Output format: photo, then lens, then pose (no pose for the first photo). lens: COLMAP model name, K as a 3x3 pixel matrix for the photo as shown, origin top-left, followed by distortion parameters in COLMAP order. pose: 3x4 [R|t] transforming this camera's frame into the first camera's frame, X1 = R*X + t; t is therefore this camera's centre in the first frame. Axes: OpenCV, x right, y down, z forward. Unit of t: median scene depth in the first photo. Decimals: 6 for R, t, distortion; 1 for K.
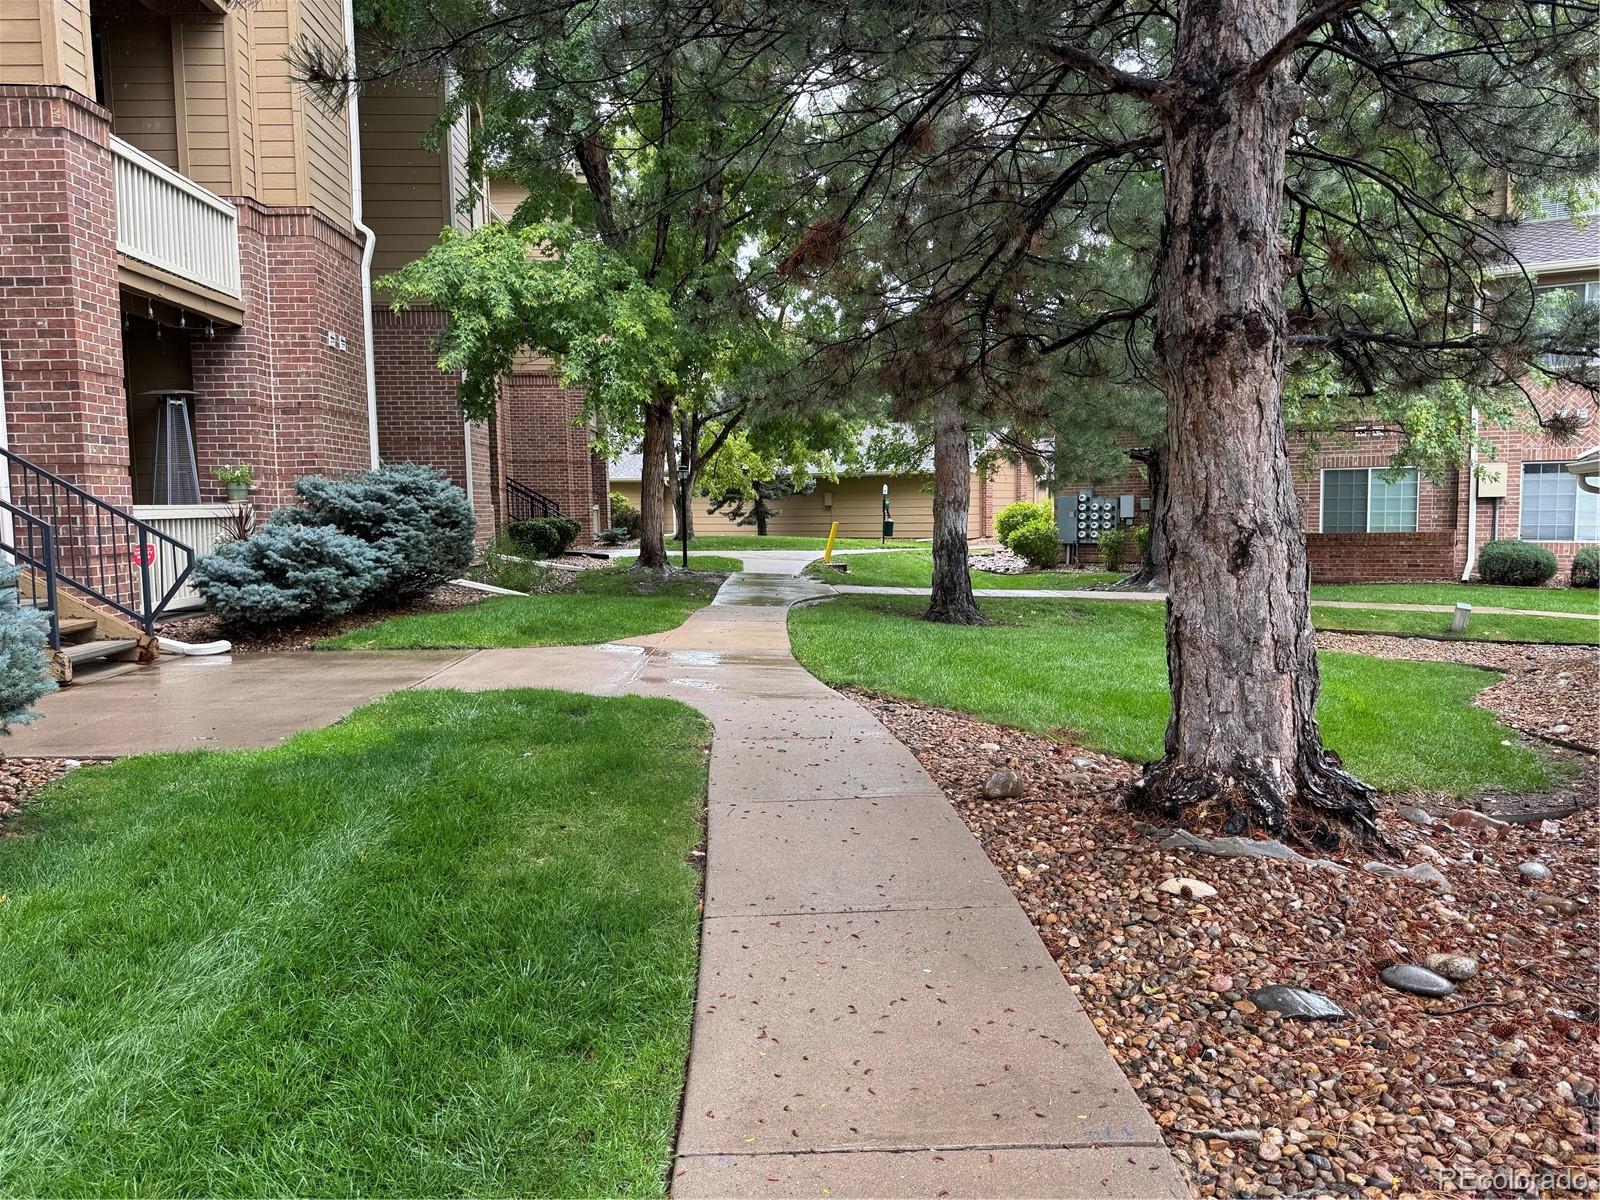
lens RADIAL K [[1098.9, 0, 800.0], [0, 1098.9, 600.0], [0, 0, 1]] dist [0.004890, -0.001497]
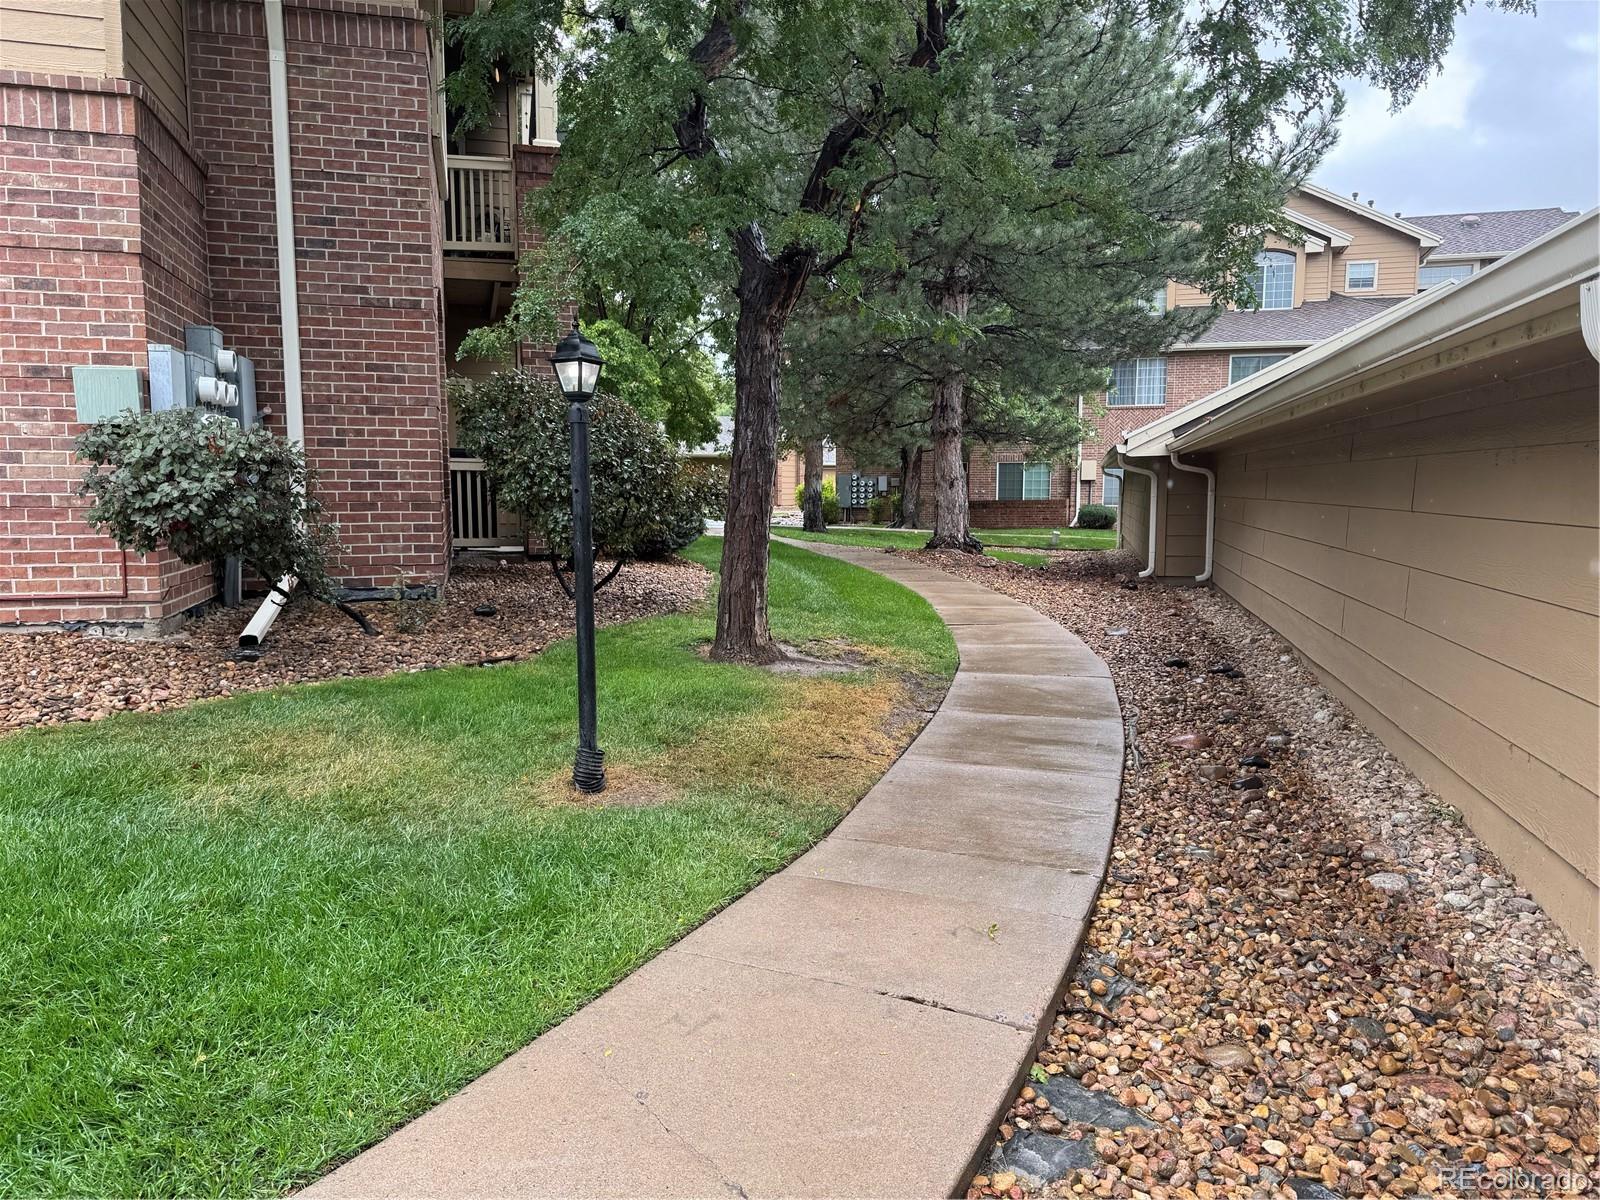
lens RADIAL K [[1098.9, 0, 800.0], [0, 1098.9, 600.0], [0, 0, 1]] dist [0.004890, -0.001497]
pose [[0.970987, -0.006813, 0.239034, -0.240449], [0.002802, 0.999850, 0.017116, 0.067265], [-0.239114, -0.015950, 0.970860, -0.606391]]
